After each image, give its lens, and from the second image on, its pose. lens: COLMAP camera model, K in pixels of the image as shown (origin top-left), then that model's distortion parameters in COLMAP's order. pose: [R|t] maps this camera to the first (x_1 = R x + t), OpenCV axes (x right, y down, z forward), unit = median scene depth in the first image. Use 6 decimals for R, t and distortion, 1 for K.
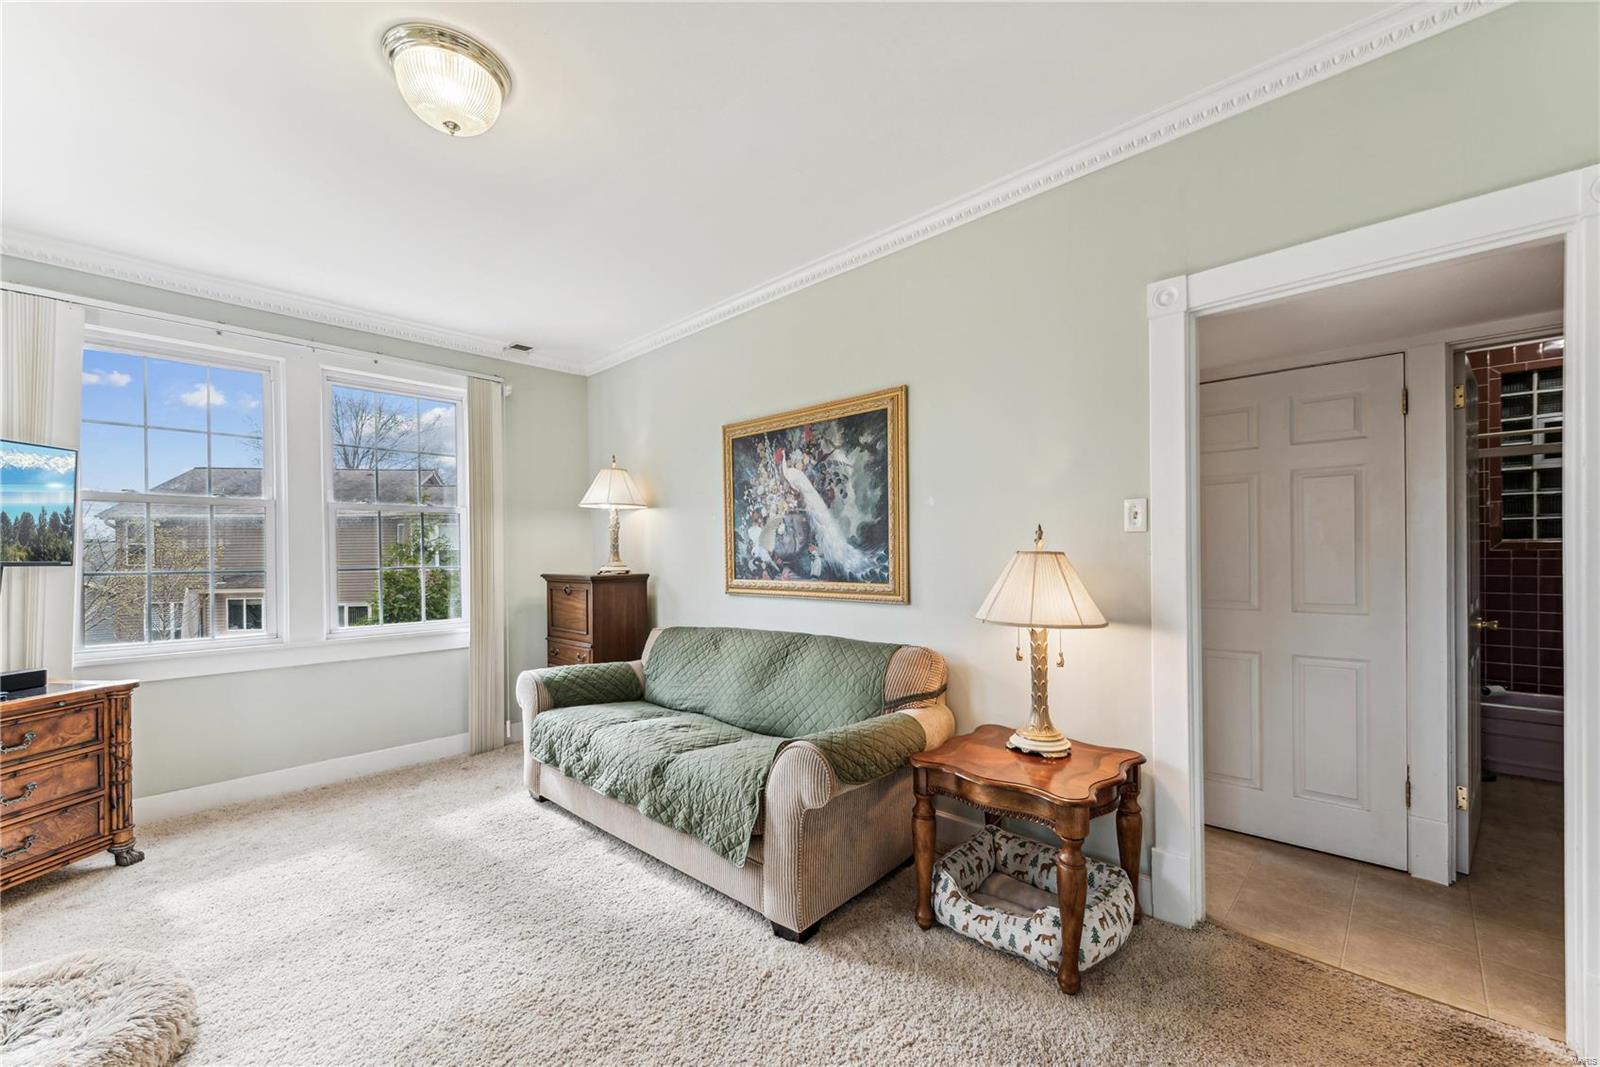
lens RADIAL K [[640.3, 0, 795.7], [0, 640.3, 556.5], [0, 0, 1]] dist [0.000299, -0.000021]
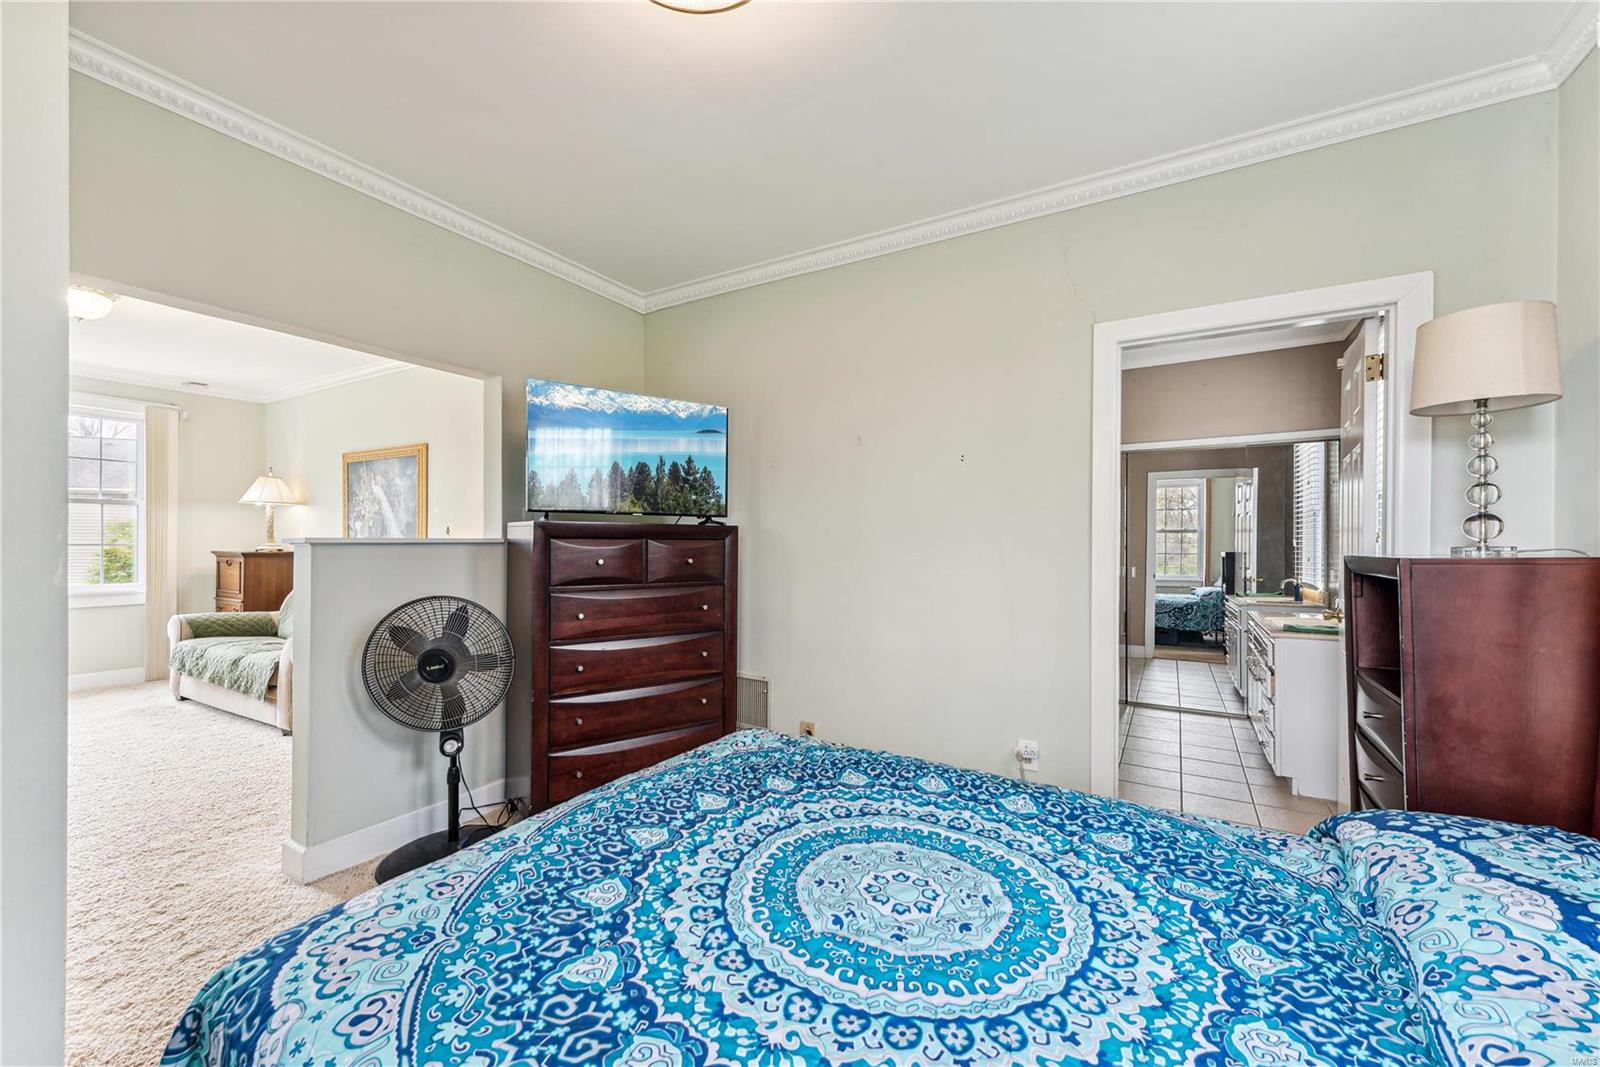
lens RADIAL K [[641.3, 0, 802.7], [0, 641.3, 543.0], [0, 0, 1]] dist [0.000778, 0.000074]
pose [[0.975183, 0.019146, 0.220573, 0.635996], [-0.018476, 0.999816, -0.005097, -0.006140], [-0.220630, 0.000895, 0.975357, -0.737021]]
